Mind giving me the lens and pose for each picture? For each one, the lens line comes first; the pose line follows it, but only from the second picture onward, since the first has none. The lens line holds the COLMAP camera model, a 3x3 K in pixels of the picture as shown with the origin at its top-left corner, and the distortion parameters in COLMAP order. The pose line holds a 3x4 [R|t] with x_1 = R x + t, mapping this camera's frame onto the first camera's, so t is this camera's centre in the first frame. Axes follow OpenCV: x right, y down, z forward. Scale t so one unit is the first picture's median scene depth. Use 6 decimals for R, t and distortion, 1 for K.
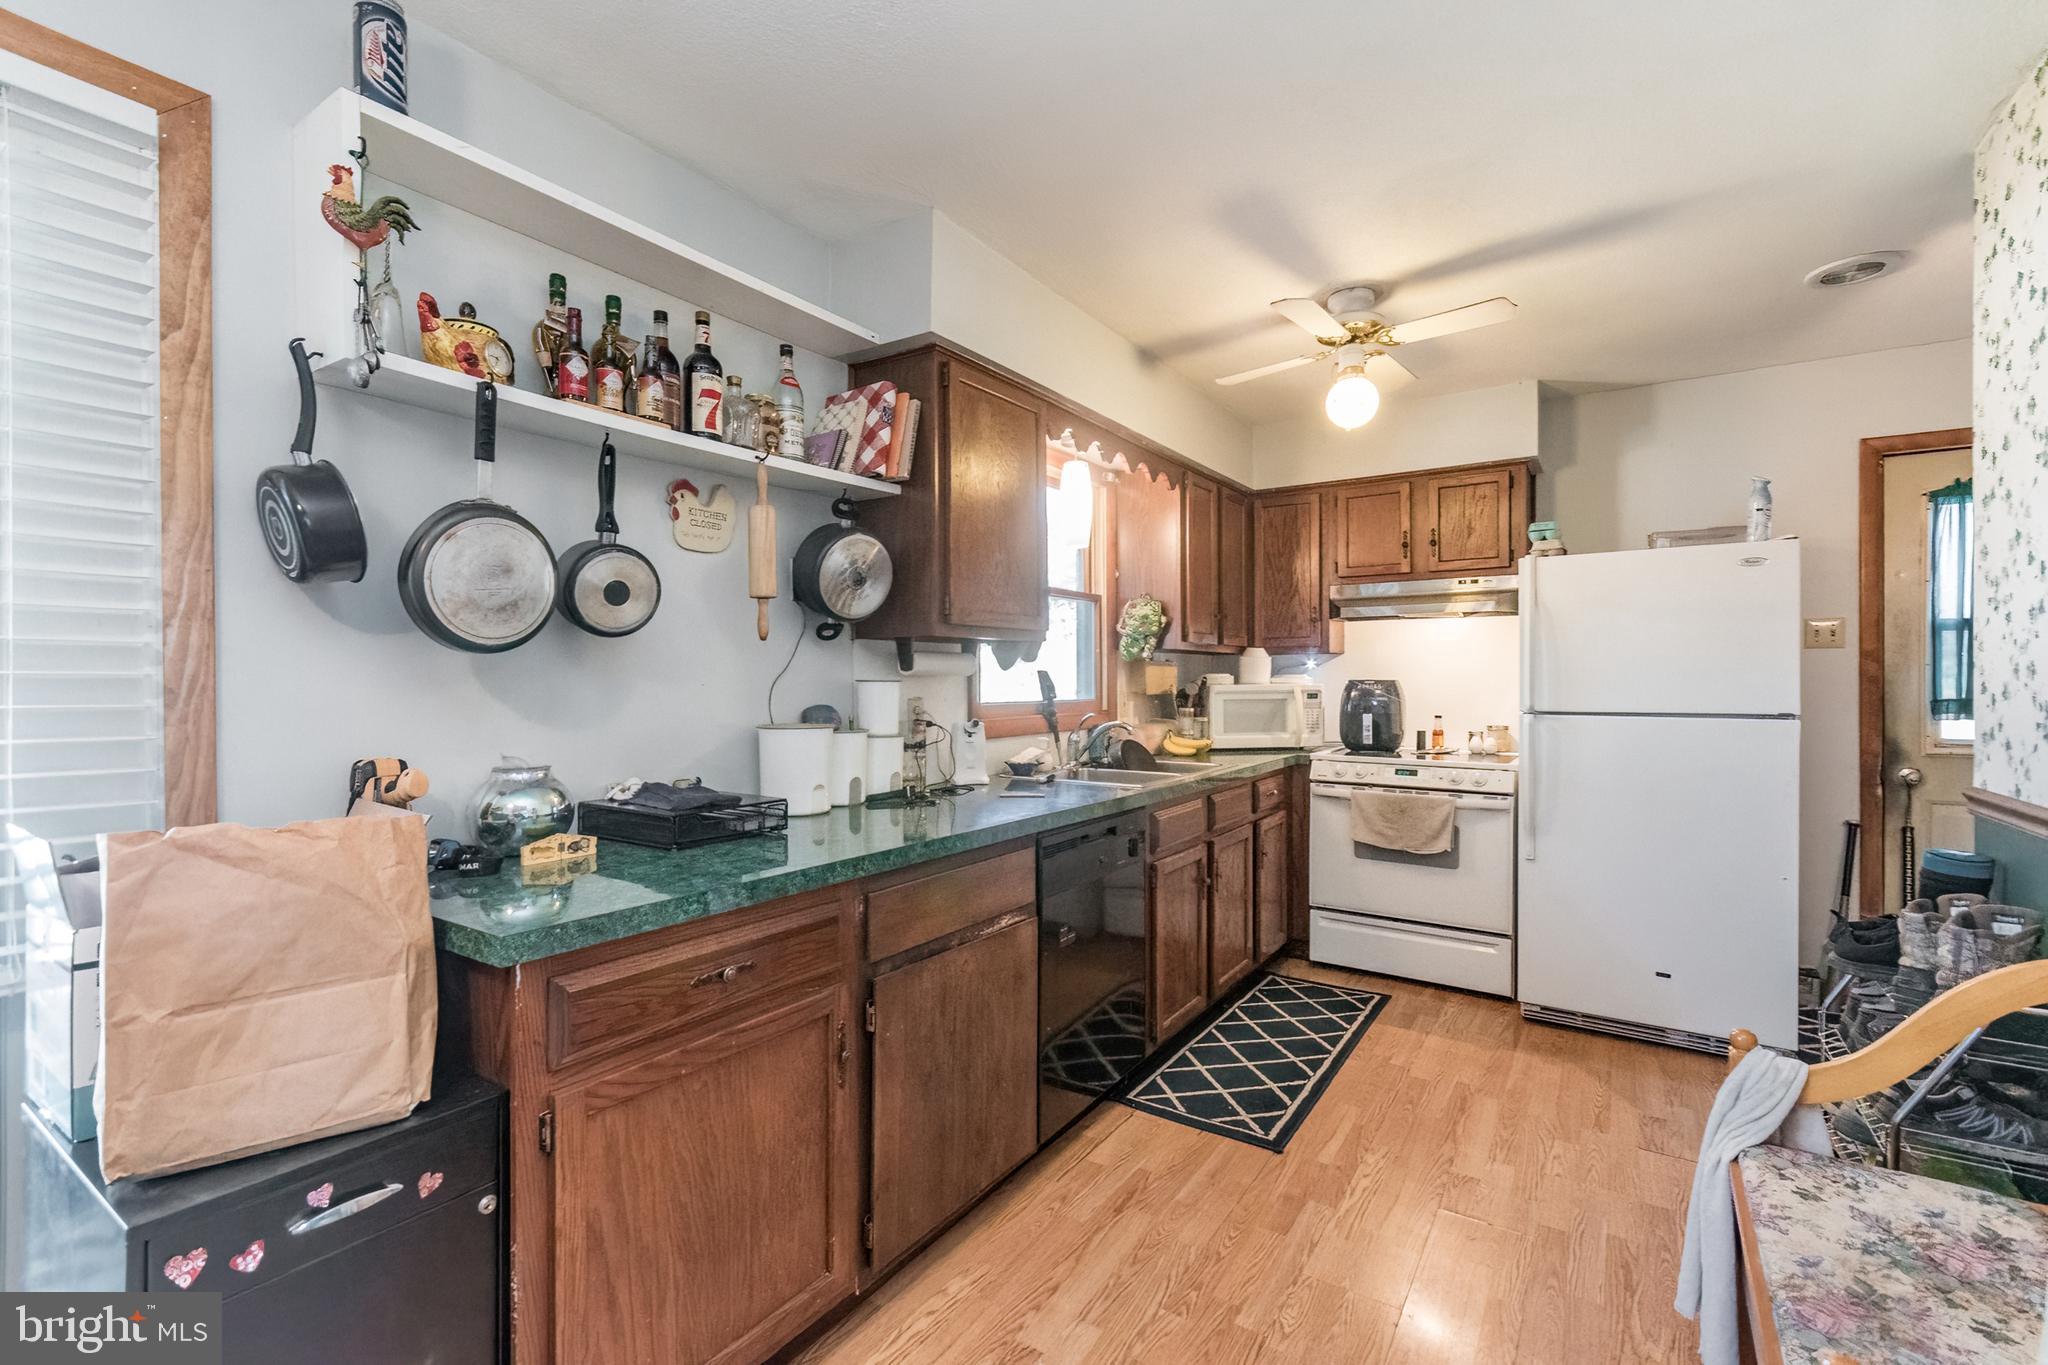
lens RADIAL K [[911.6, 0, 1027.8], [0, 911.6, 682.7], [0, 0, 1]] dist [0.010825, -0.003453]
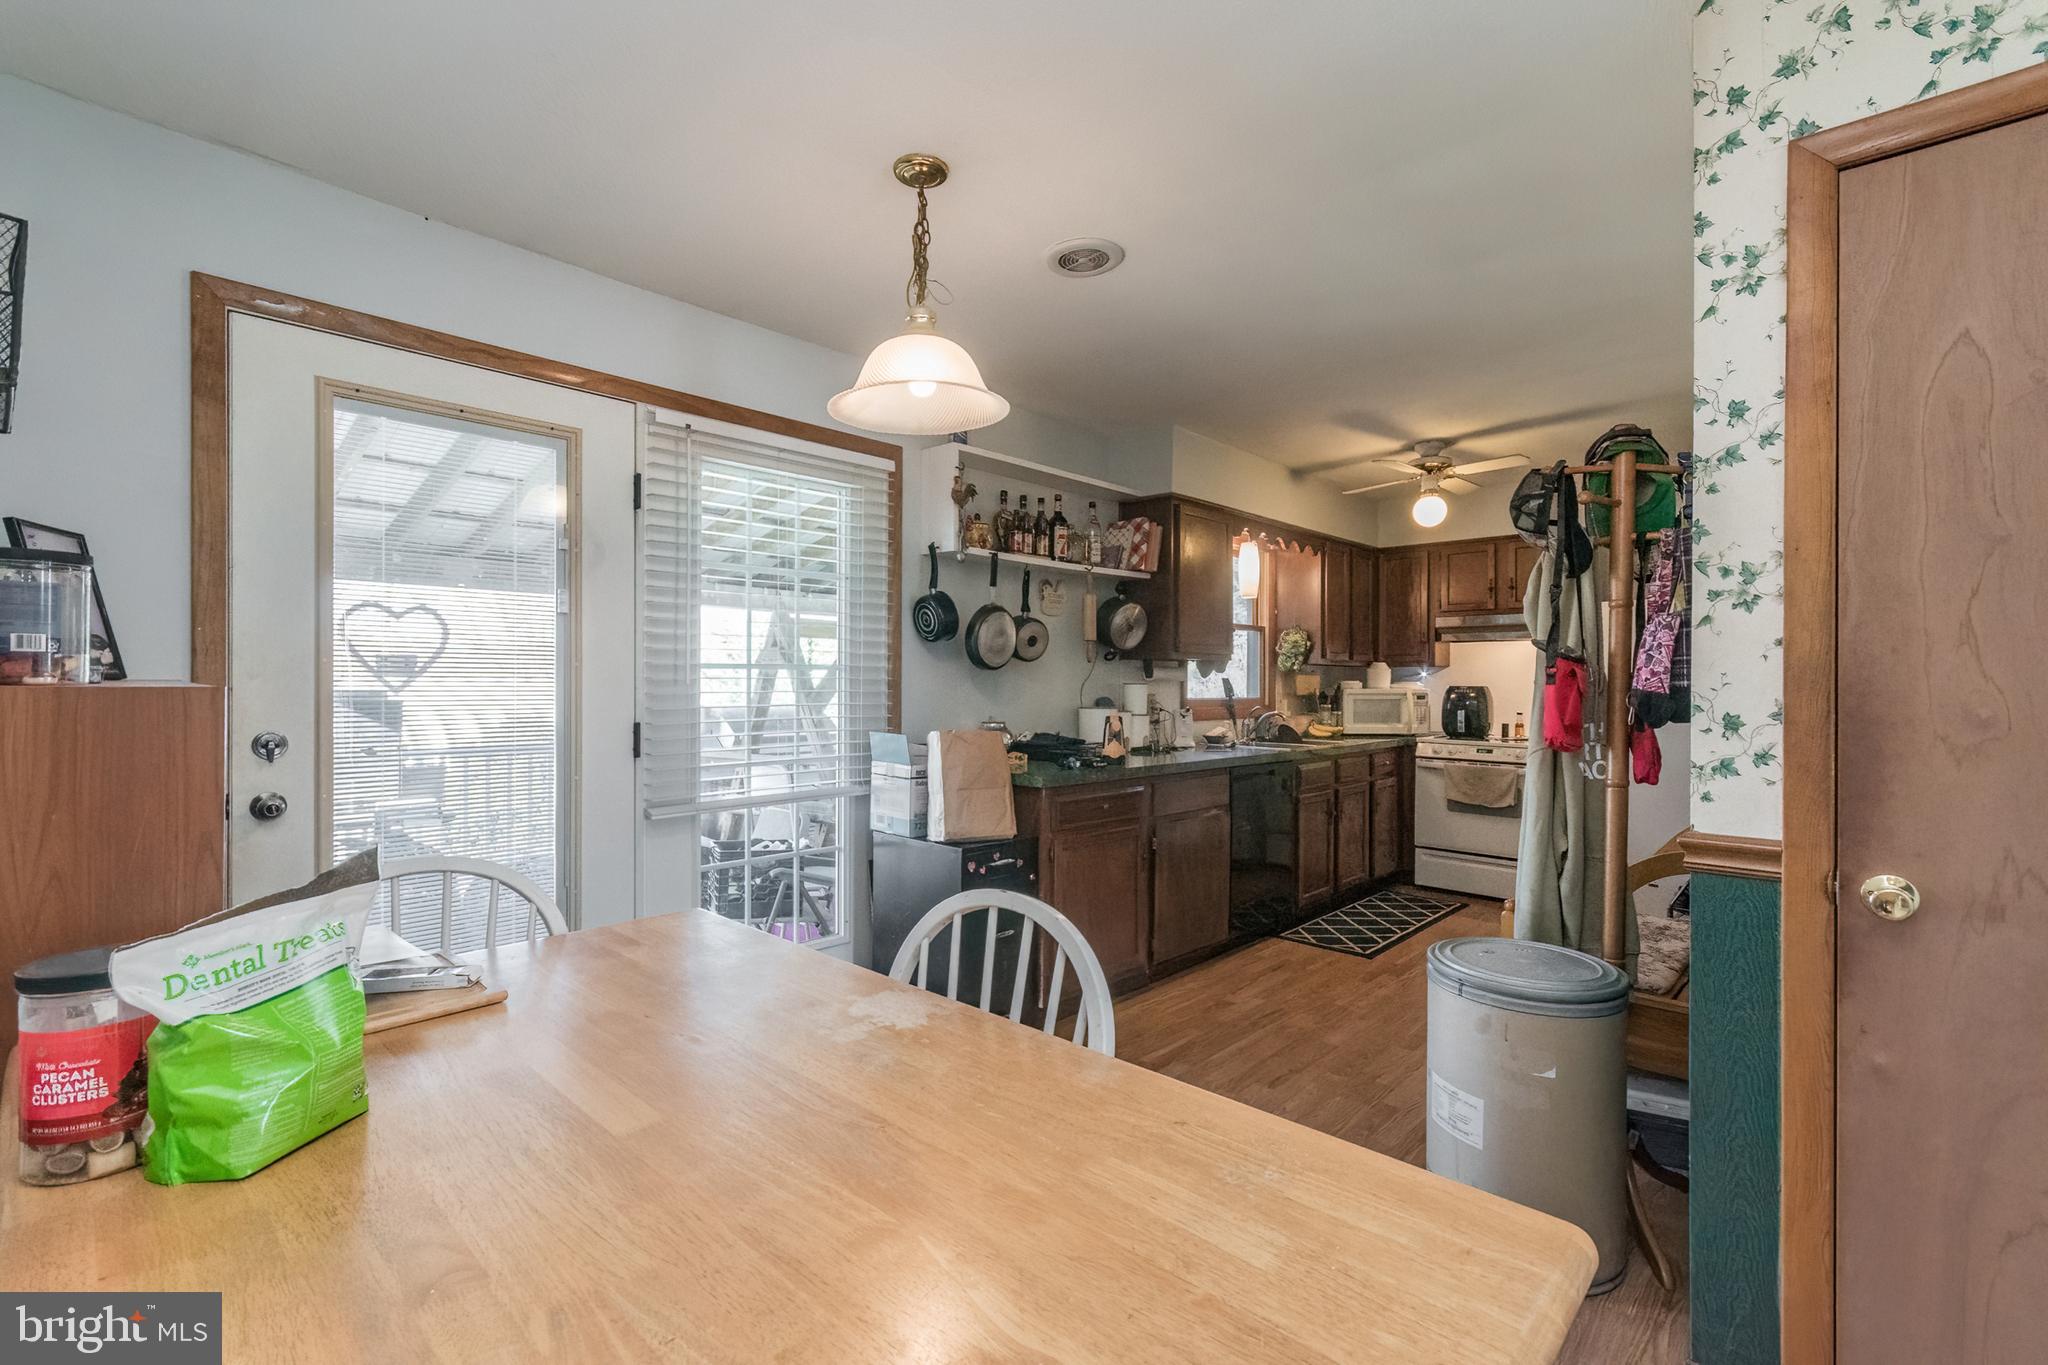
lens RADIAL K [[911.6, 0, 1009.0], [0, 911.6, 690.4], [0, 0, 1]] dist [0.010825, -0.003453]
pose [[0.983300, 0.009011, -0.181769, -0.073388], [-0.008457, 0.999957, 0.003821, 0.005318], [0.181796, -0.002220, 0.983334, -0.683194]]
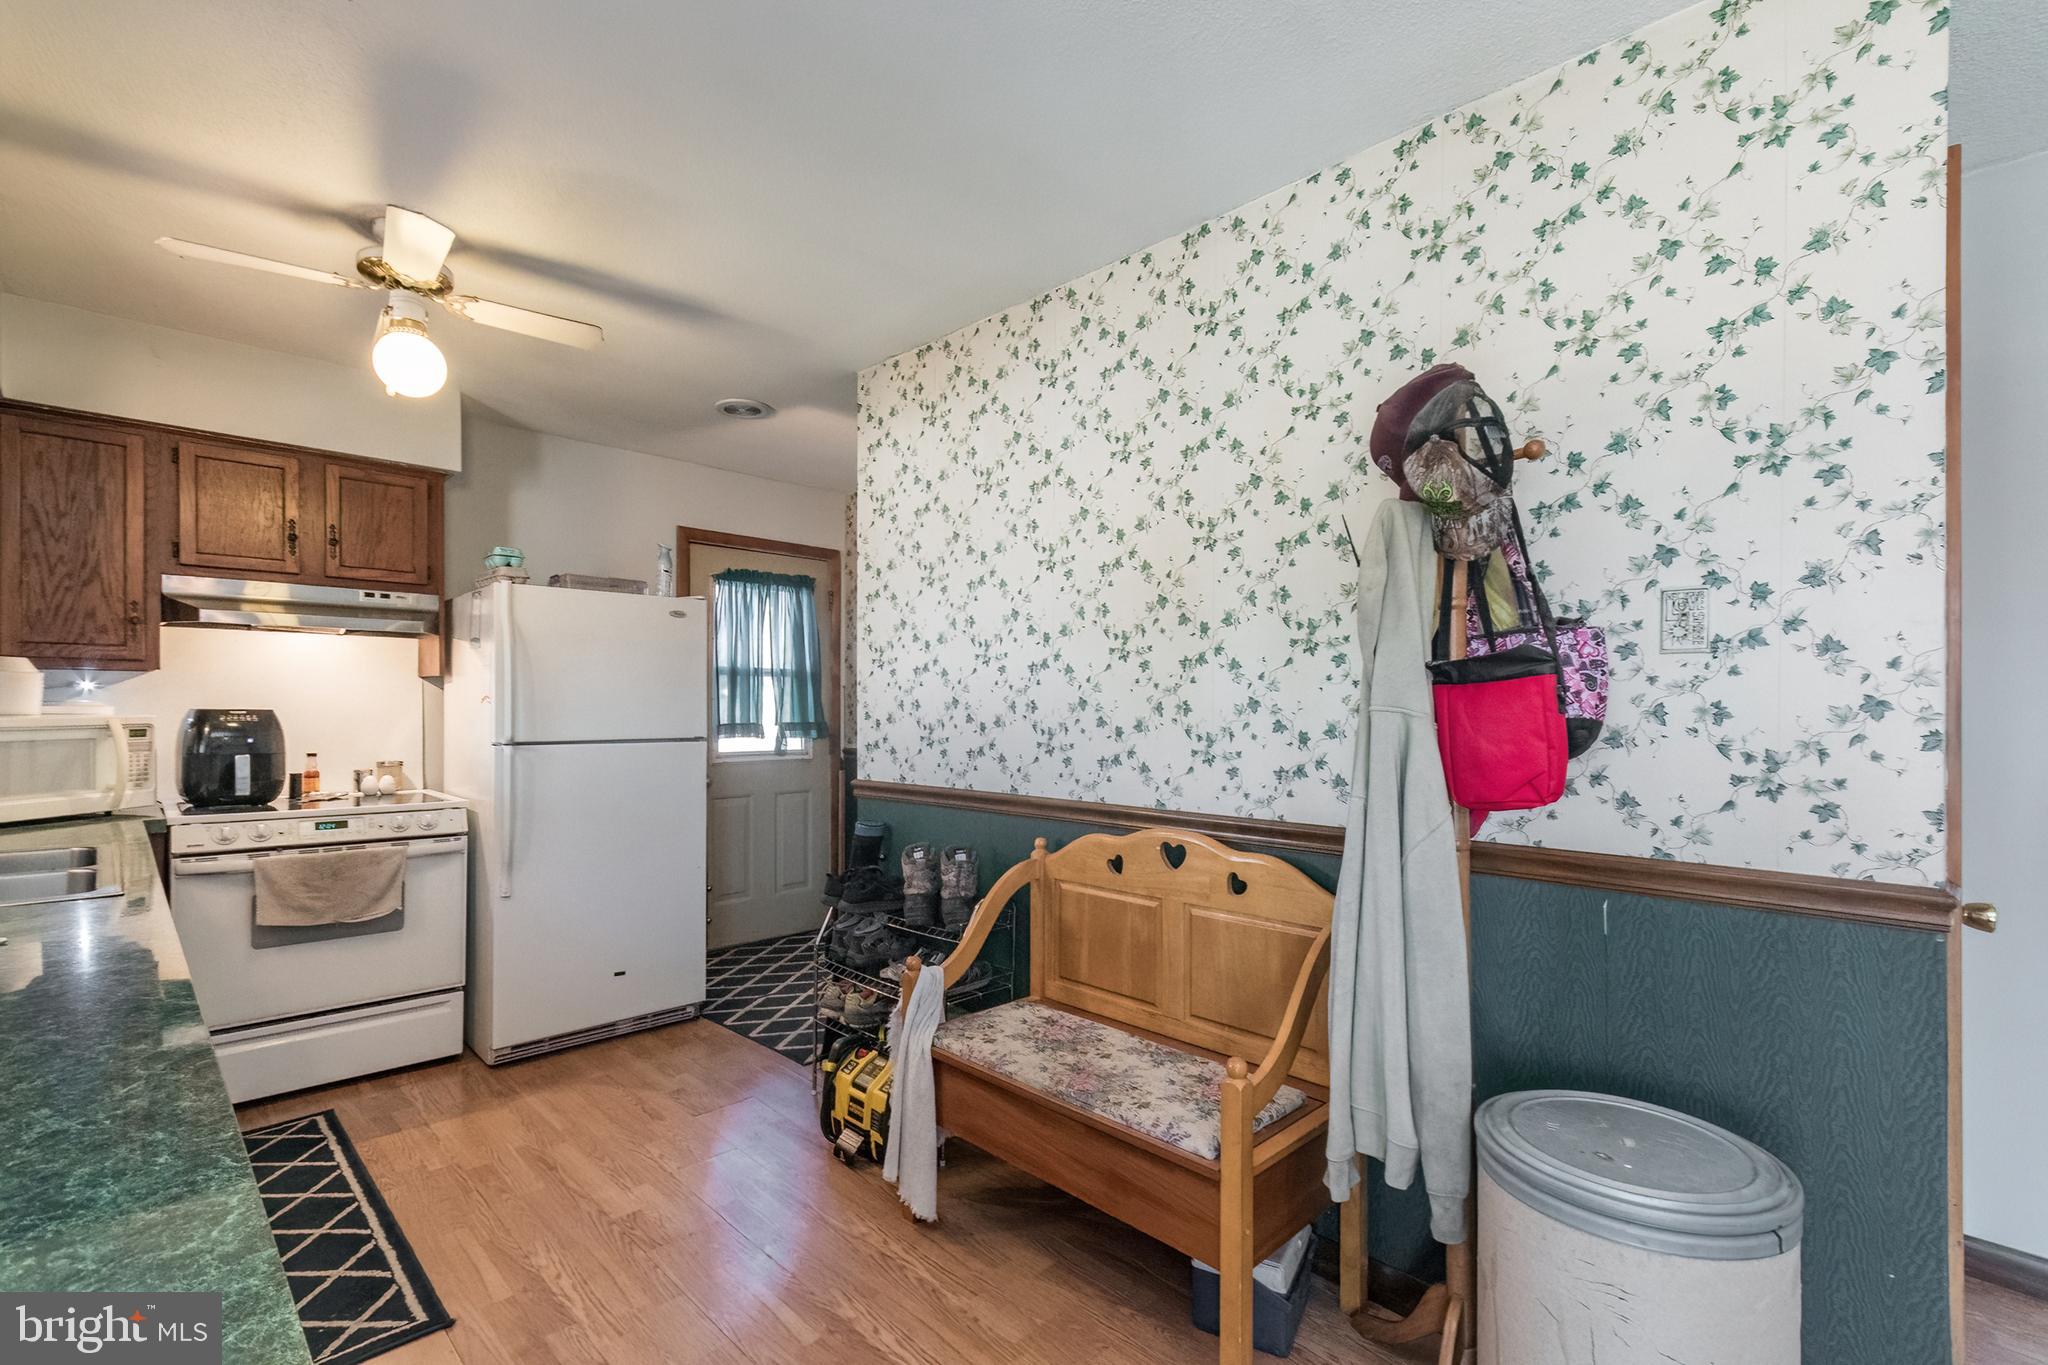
lens RADIAL K [[911.6, 0, 1029.7], [0, 911.6, 704.7], [0, 0, 1]] dist [0.010825, -0.003453]
pose [[0.192282, 0.004953, 0.981327, -0.327509], [0.001170, 0.999985, -0.005277, -0.003214], [-0.981339, 0.002163, 0.192274, 0.310179]]
